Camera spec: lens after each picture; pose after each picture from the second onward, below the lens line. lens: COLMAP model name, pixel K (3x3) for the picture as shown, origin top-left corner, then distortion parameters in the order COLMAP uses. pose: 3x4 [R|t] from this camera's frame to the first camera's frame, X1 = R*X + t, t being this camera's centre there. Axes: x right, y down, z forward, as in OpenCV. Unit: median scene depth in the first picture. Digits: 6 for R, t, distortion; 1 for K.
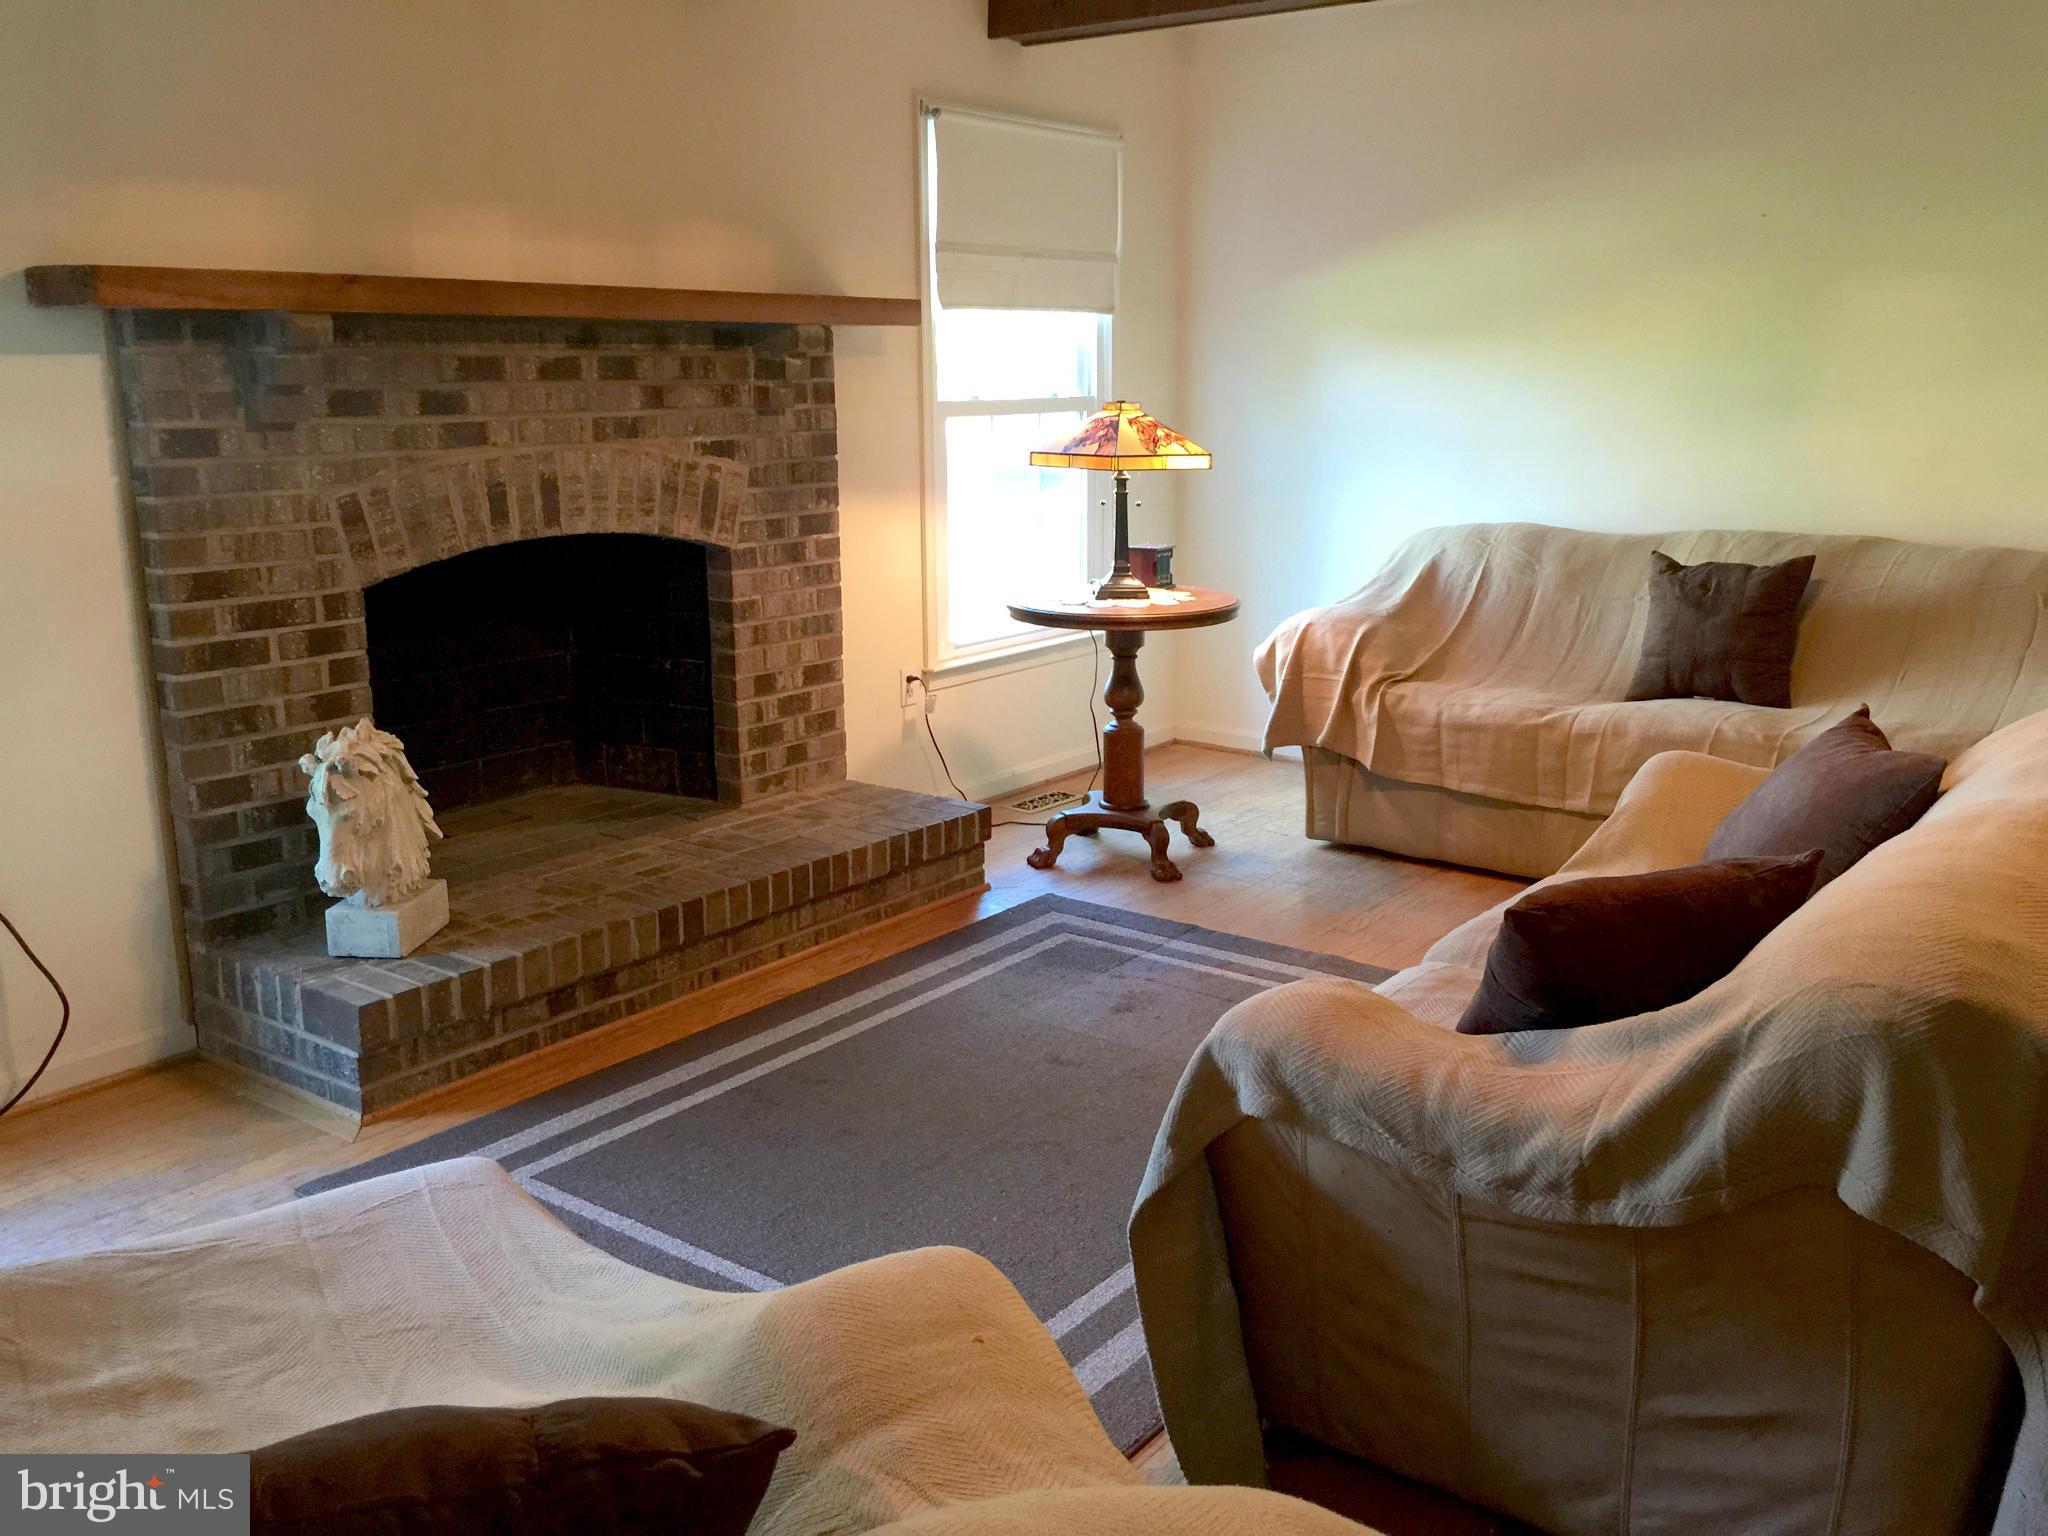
lens RADIAL K [[1780.0, 0, 1024.6], [0, 1780.0, 777.5], [0, 0, 1]] dist [0.068052, -0.044840]
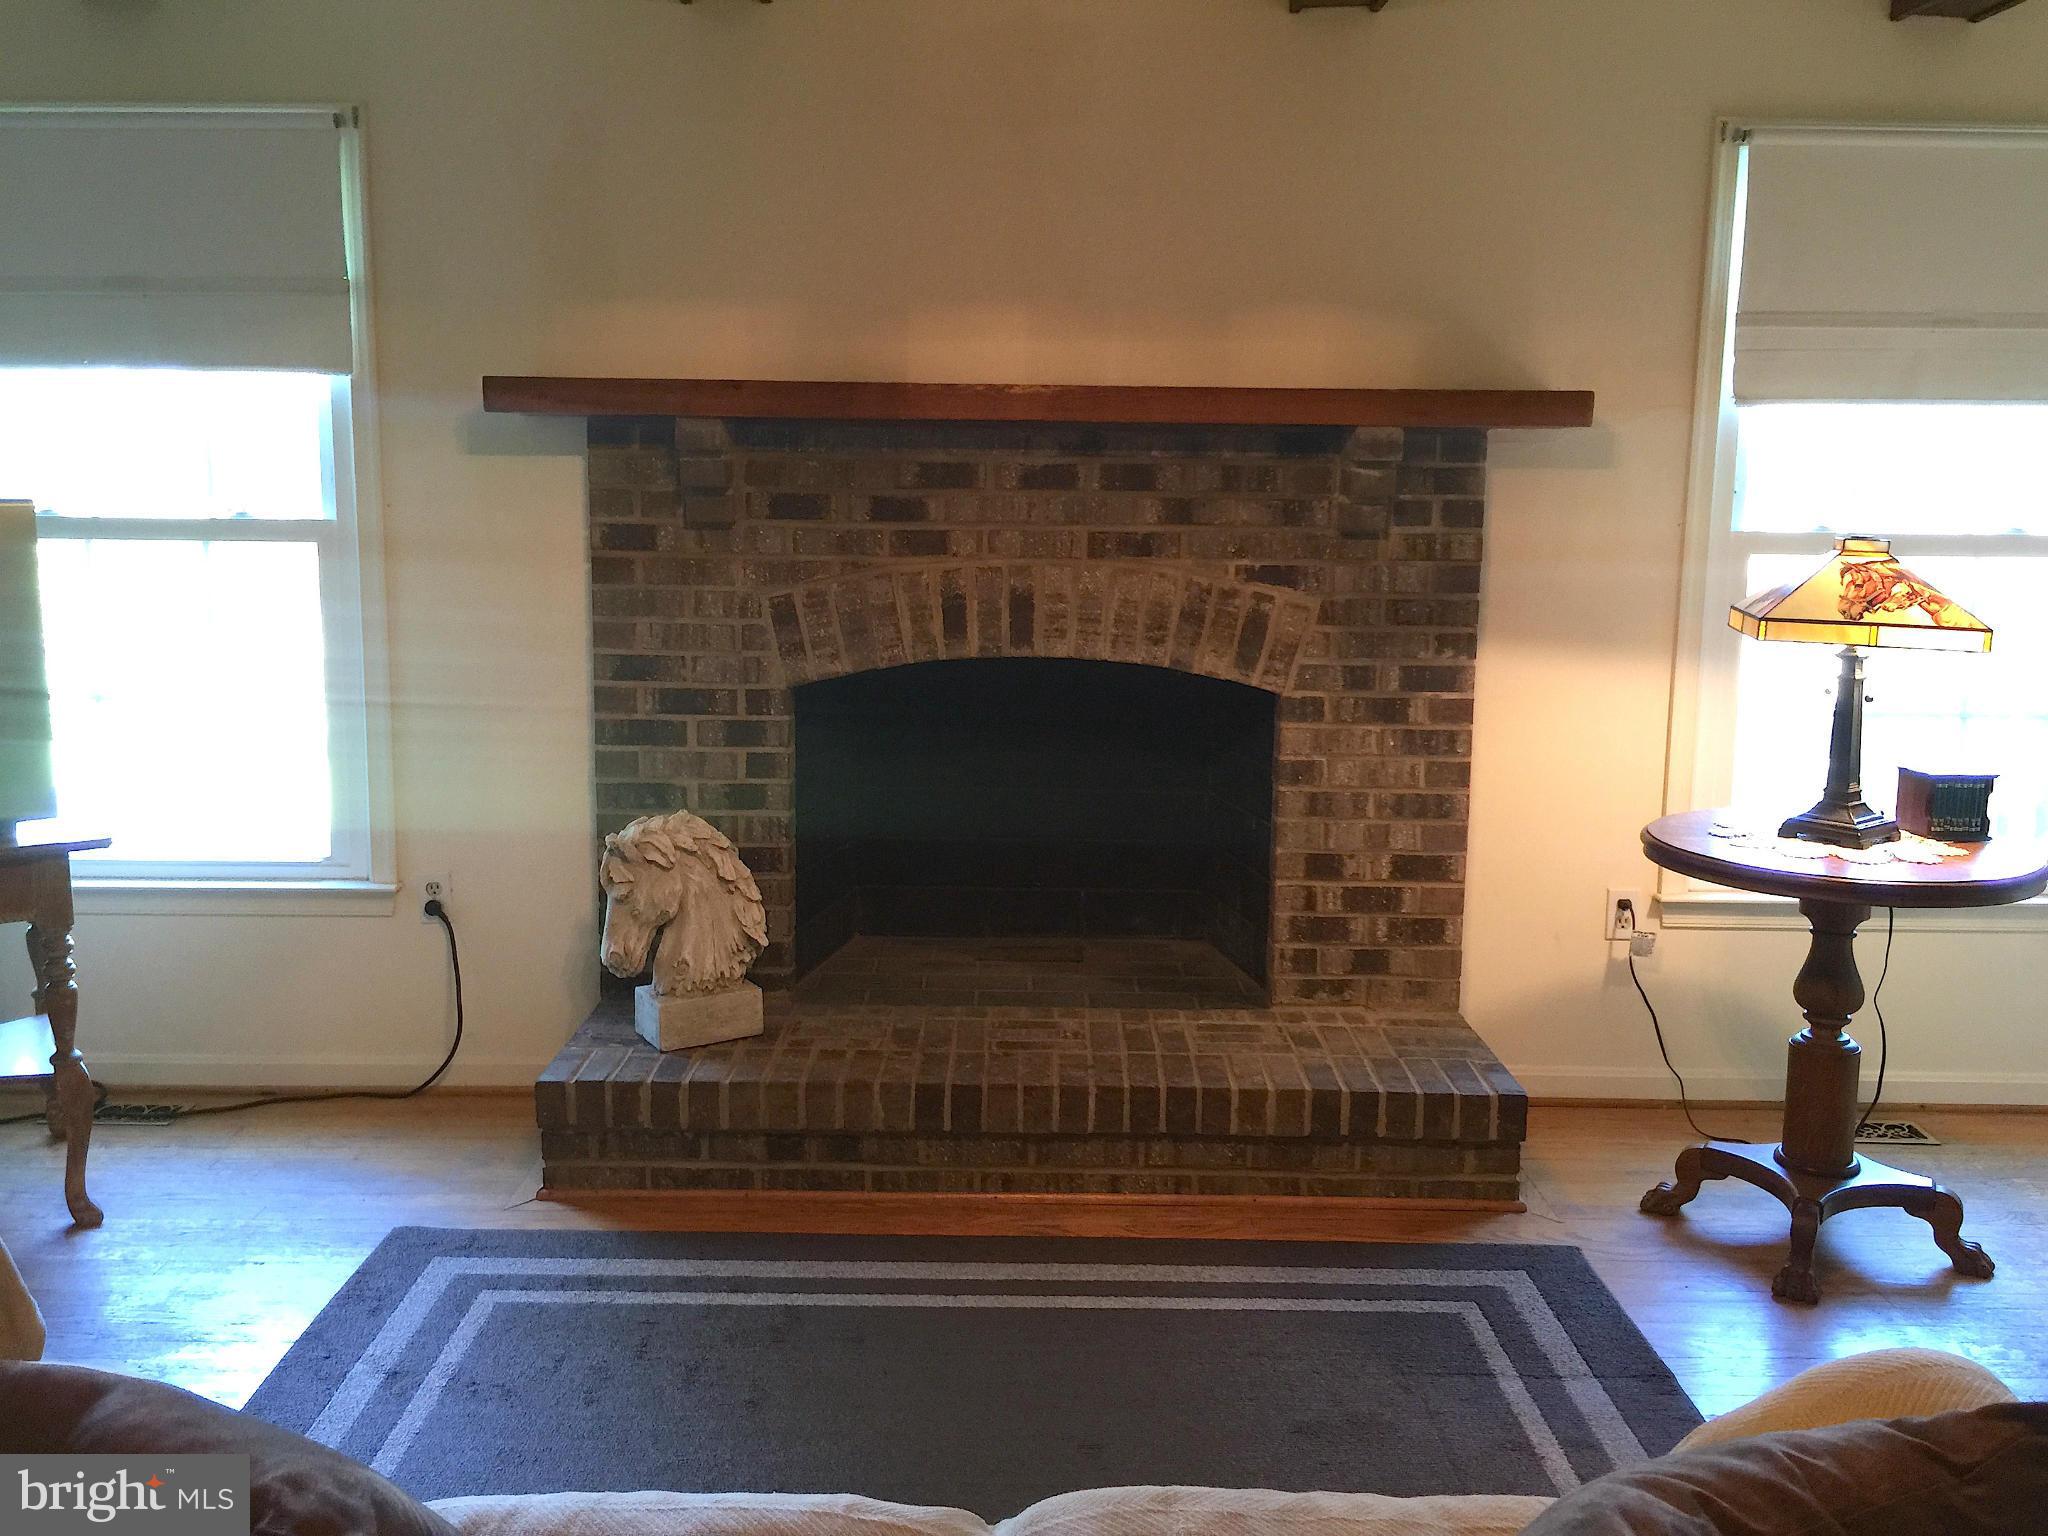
lens RADIAL K [[1780.0, 0, 1017.7], [0, 1780.0, 757.8], [0, 0, 1]] dist [0.068052, -0.044840]
pose [[0.601765, 0.134299, -0.787301, 0.449460], [-0.197749, 0.980121, 0.016043, -0.096780], [0.773805, 0.146034, 0.616360, 0.438184]]
